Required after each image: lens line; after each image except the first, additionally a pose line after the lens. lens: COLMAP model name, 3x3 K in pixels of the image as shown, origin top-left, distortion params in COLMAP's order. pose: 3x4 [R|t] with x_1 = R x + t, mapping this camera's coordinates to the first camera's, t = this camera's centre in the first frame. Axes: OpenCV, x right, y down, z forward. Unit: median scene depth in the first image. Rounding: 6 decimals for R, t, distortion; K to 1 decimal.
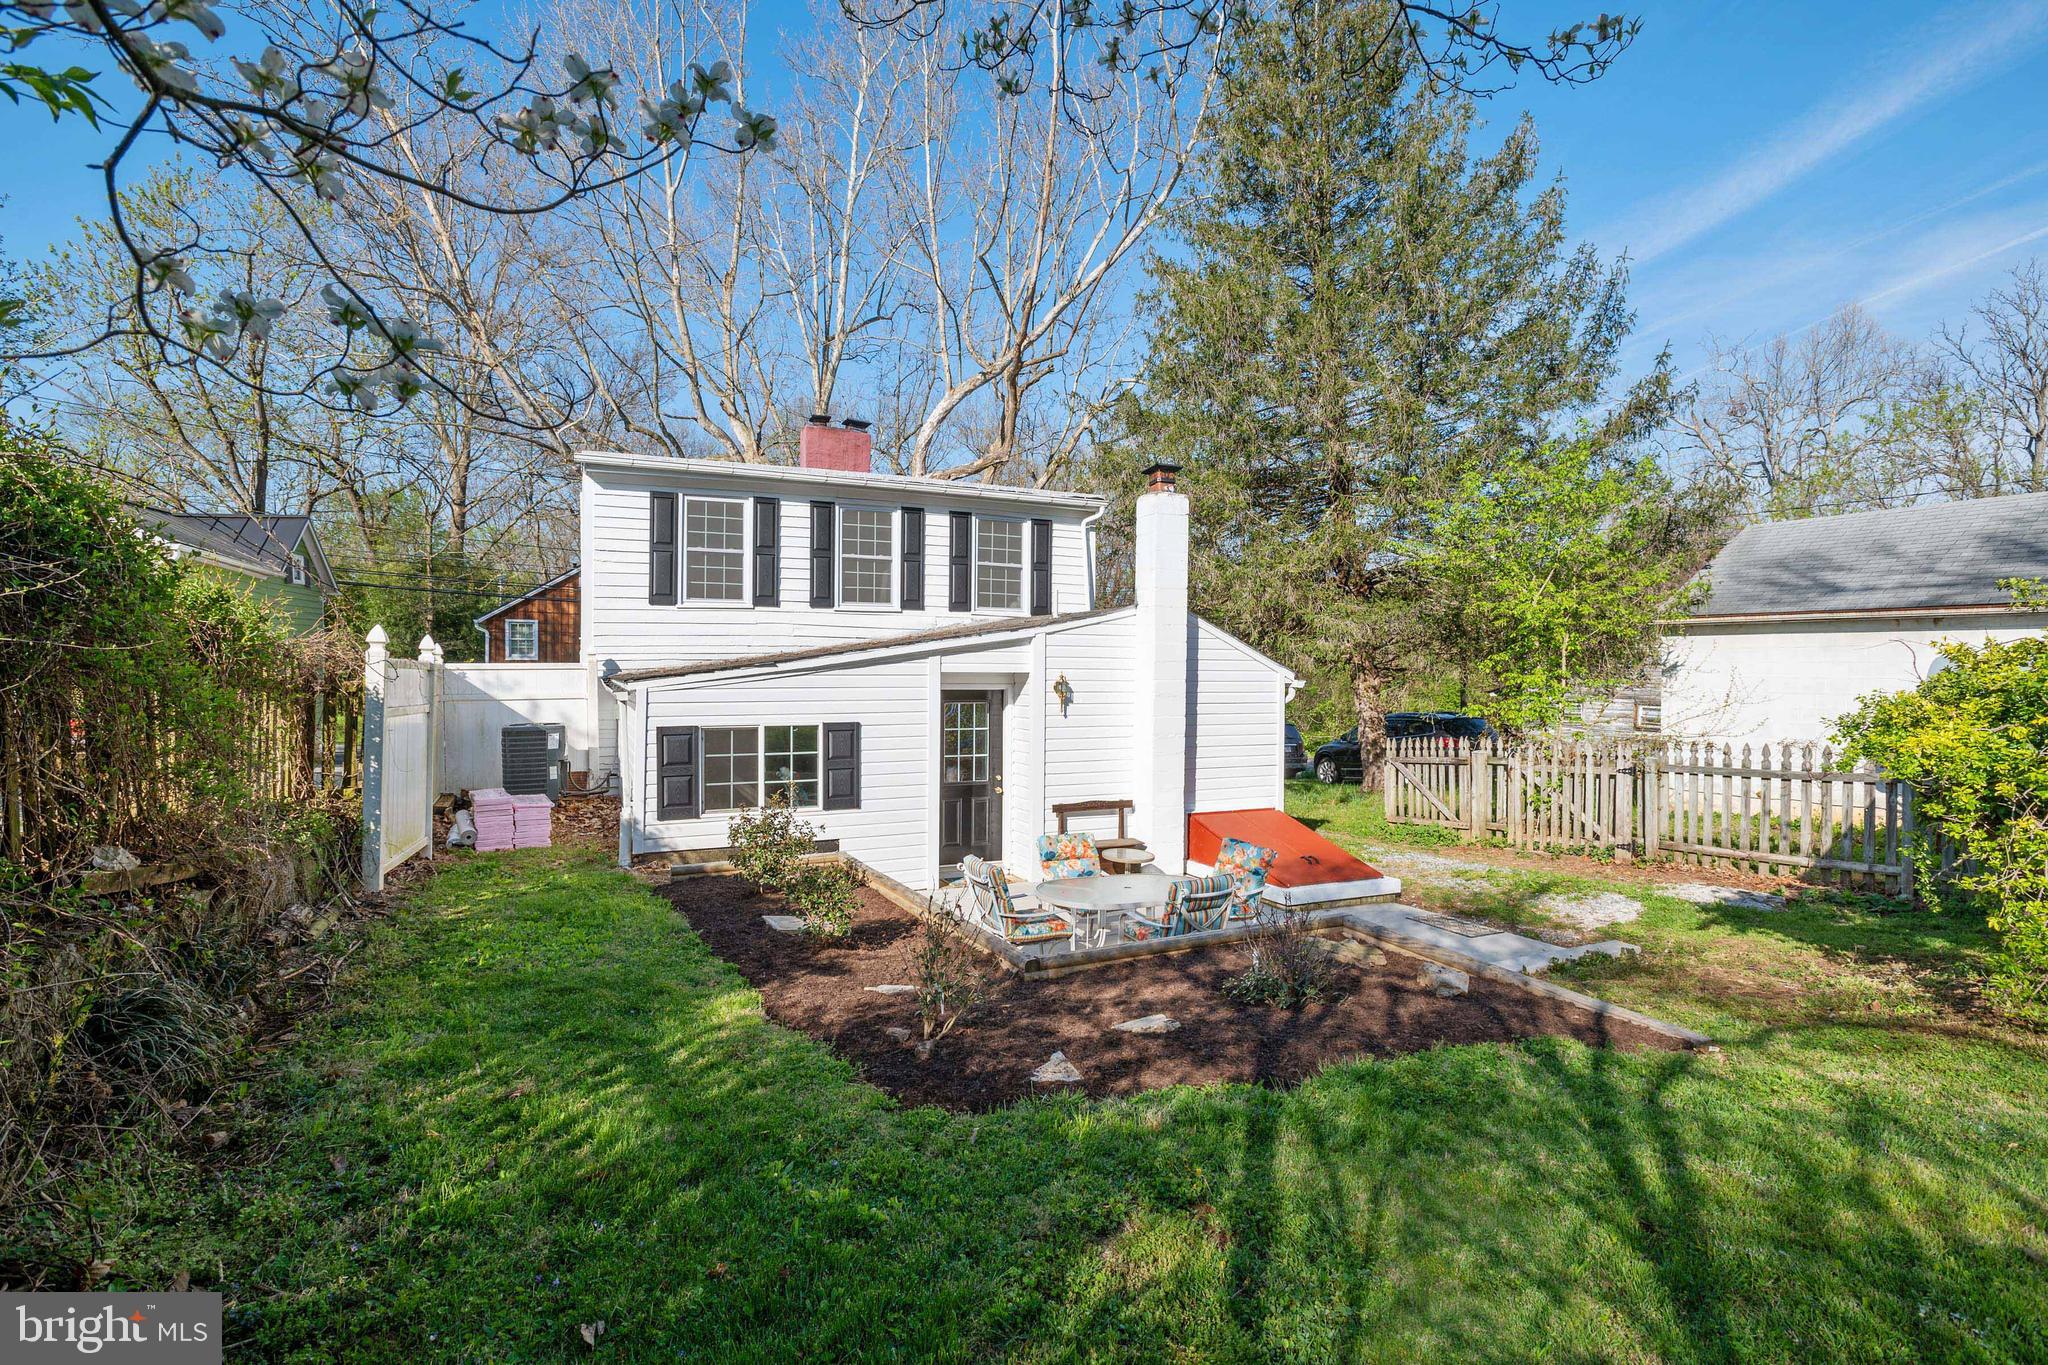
lens RADIAL K [[985.0, 0, 1034.6], [0, 985.0, 676.0], [0, 0, 1]] dist [-0.014247, 0.010889]
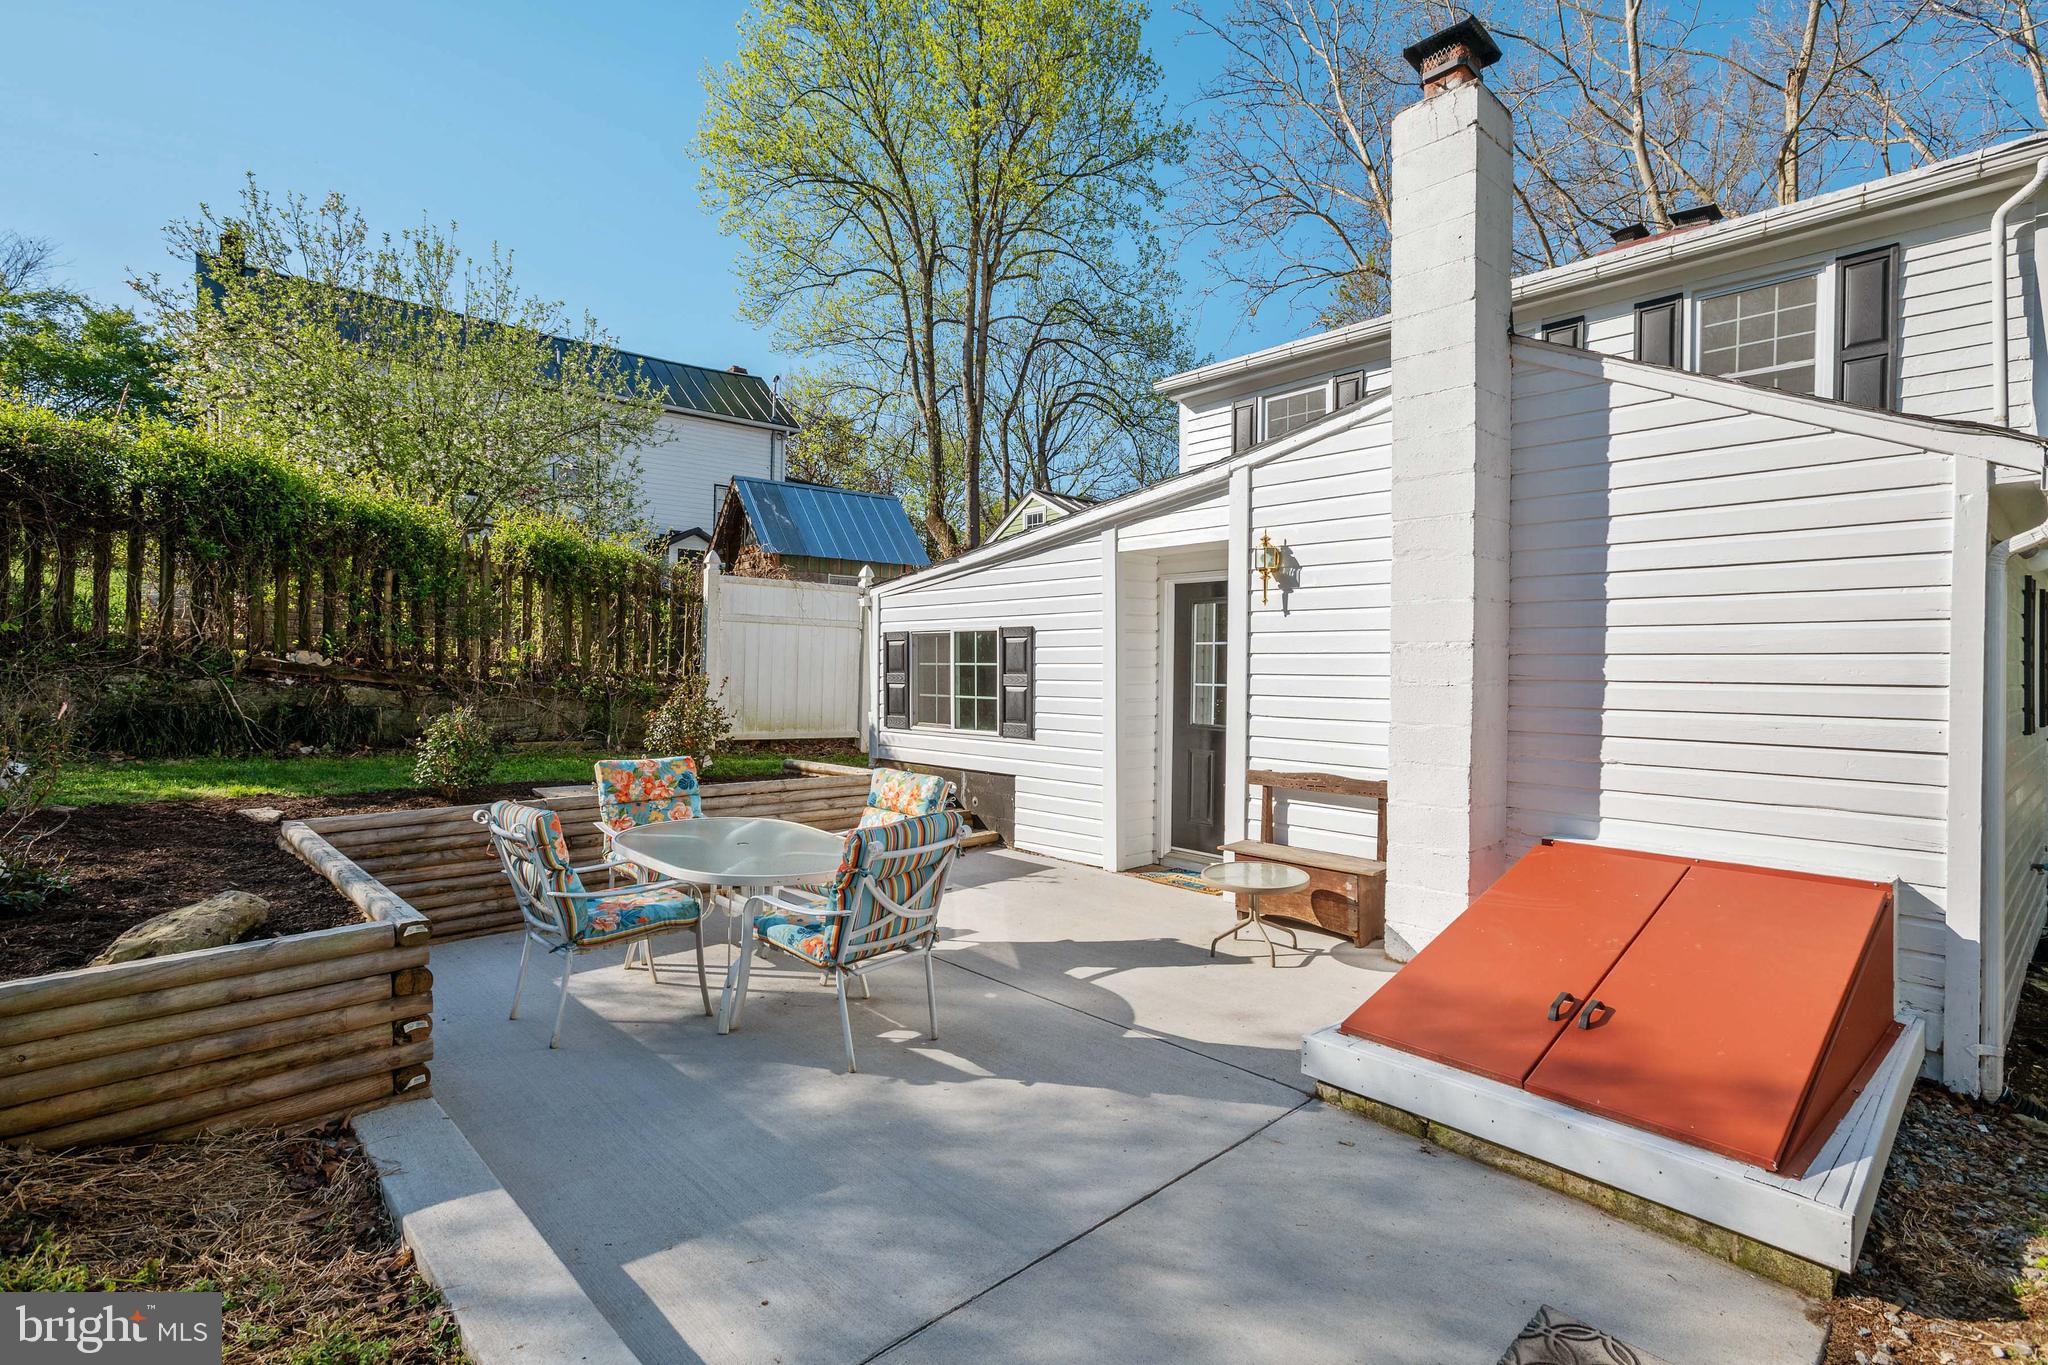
lens RADIAL K [[985.0, 0, 1017.0], [0, 985.0, 671.3], [0, 0, 1]] dist [-0.014247, 0.010889]
pose [[0.286937, -0.002467, -0.957946, 0.529918], [-0.016815, 0.999830, -0.007611, 0.084035], [0.957802, 0.018292, 0.286846, 0.736118]]
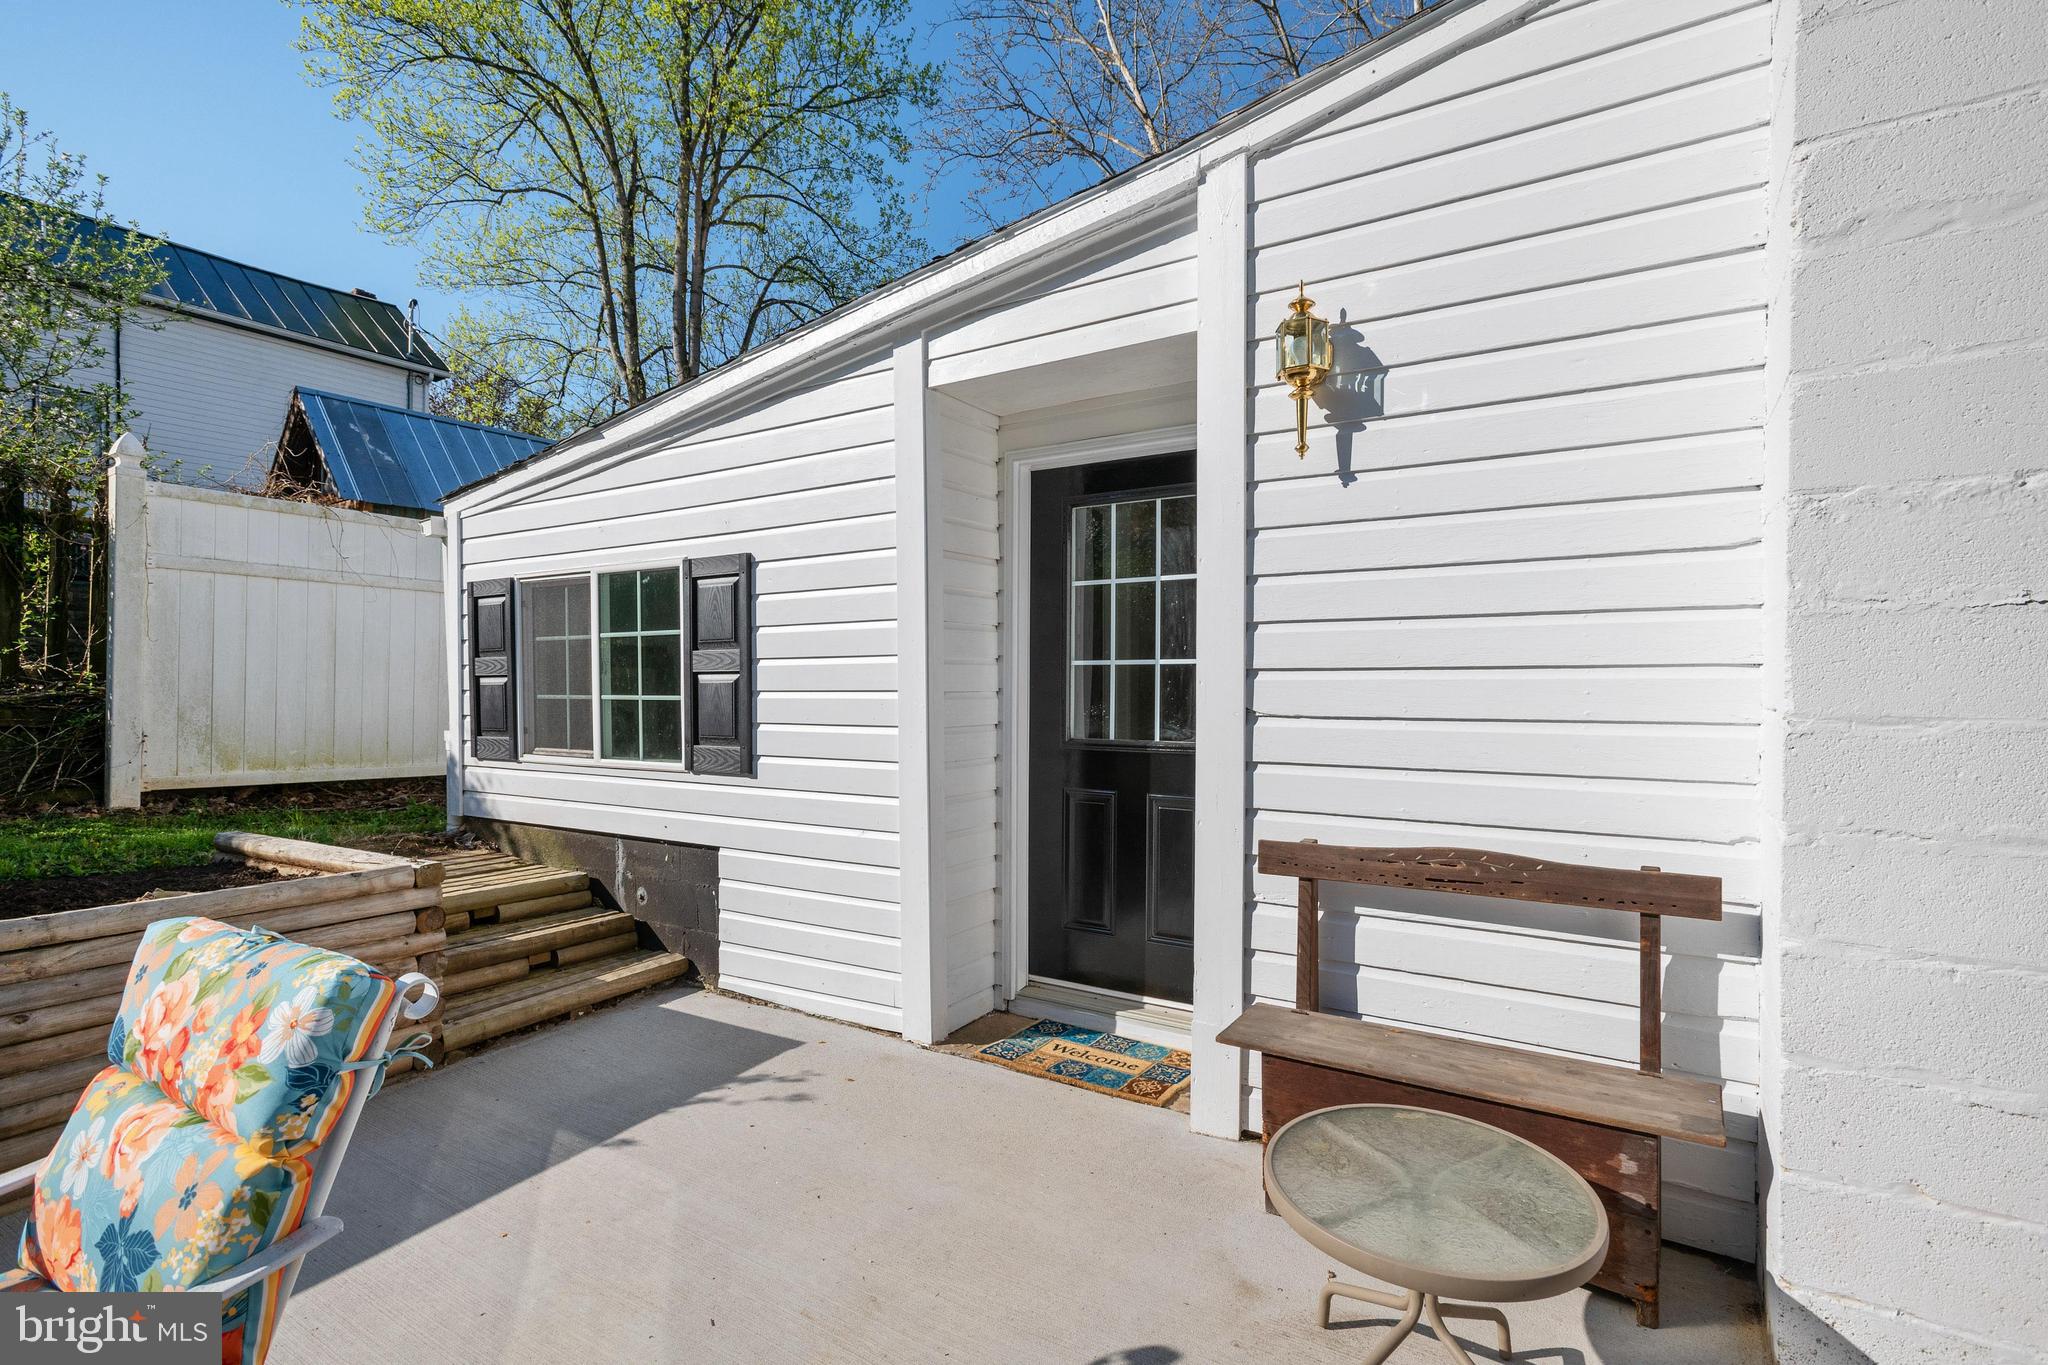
lens RADIAL K [[985.0, 0, 1020.4], [0, 985.0, 693.3], [0, 0, 1]] dist [-0.014247, 0.010889]
pose [[0.533190, -0.003203, -0.845989, 0.196953], [-0.005594, 0.999958, -0.007311, 0.099655], [0.845977, 0.008631, 0.533149, 0.846359]]
